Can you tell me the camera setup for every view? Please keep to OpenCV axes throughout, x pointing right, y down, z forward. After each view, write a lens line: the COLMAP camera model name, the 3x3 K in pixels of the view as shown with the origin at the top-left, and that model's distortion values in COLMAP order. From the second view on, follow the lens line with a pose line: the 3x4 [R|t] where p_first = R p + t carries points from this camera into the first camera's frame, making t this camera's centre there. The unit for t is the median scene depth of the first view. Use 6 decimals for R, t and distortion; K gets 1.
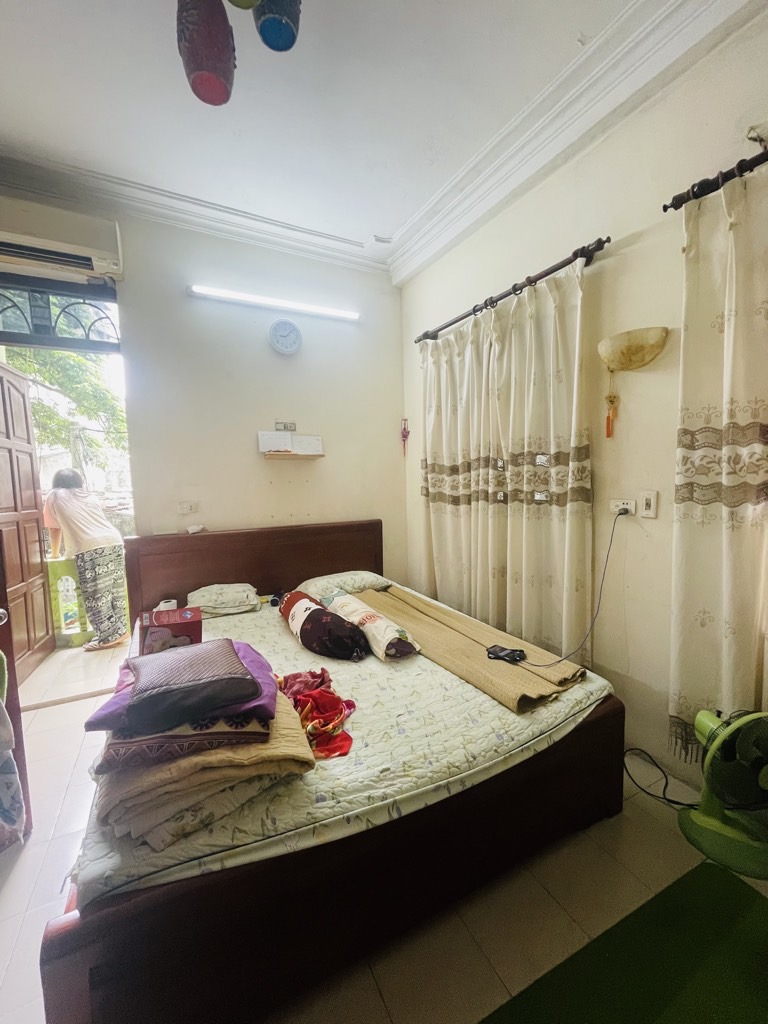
lens RADIAL K [[413.9, 0, 383.9], [0, 413.9, 511.4], [0, 0, 1]] dist [-0.000151, -0.000349]
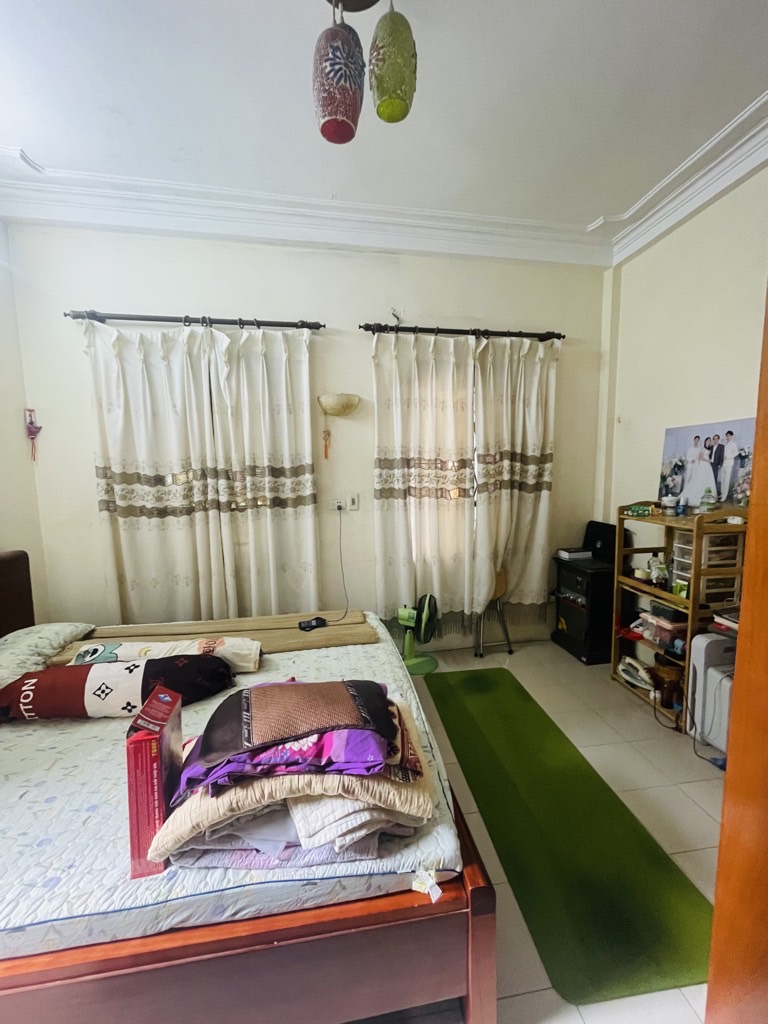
lens RADIAL K [[413.9, 0, 390.0], [0, 413.9, 512.2], [0, 0, 1]] dist [-0.000151, -0.000349]
pose [[0.320613, -0.083930, 0.943485, -0.623098], [0.086868, 0.994474, 0.058946, -0.043977], [-0.943219, 0.063059, 0.326132, 0.250214]]
